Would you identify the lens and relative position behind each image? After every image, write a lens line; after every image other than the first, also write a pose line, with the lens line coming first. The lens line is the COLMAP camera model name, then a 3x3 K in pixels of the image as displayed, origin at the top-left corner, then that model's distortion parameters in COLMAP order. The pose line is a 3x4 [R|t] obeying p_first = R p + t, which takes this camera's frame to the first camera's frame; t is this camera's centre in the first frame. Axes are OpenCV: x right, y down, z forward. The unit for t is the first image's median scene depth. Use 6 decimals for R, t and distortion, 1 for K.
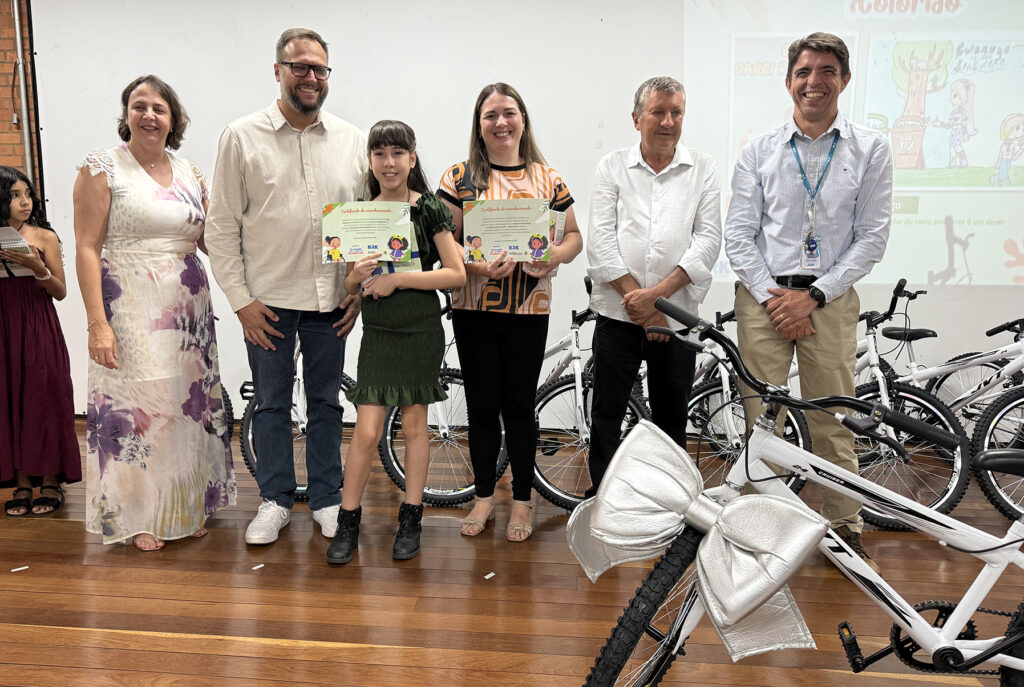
lens RADIAL K [[736.8, 0, 485.8], [0, 736.8, 372.1], [0, 0, 1]] dist [0.005635, -0.010043]
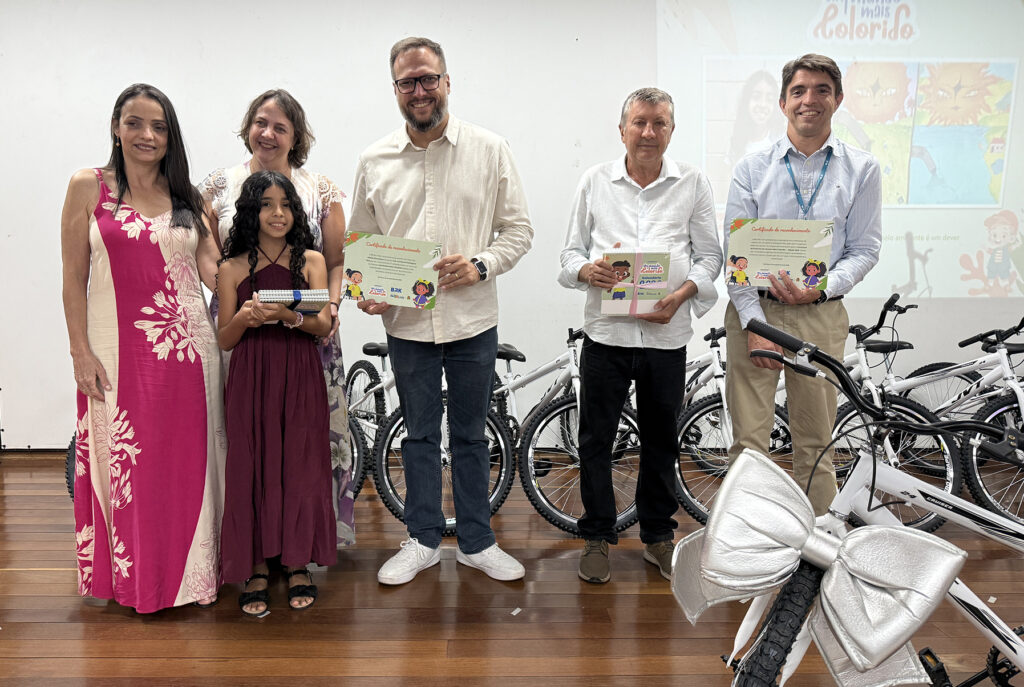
lens RADIAL K [[723.9, 0, 458.4], [0, 723.9, 360.8], [0, 0, 1]] dist [-0.004343, -0.005887]
pose [[0.994980, -0.019600, 0.098135, -0.158877], [0.022760, 0.999255, -0.031180, -0.018001], [-0.097451, 0.033257, 0.994685, 0.075370]]
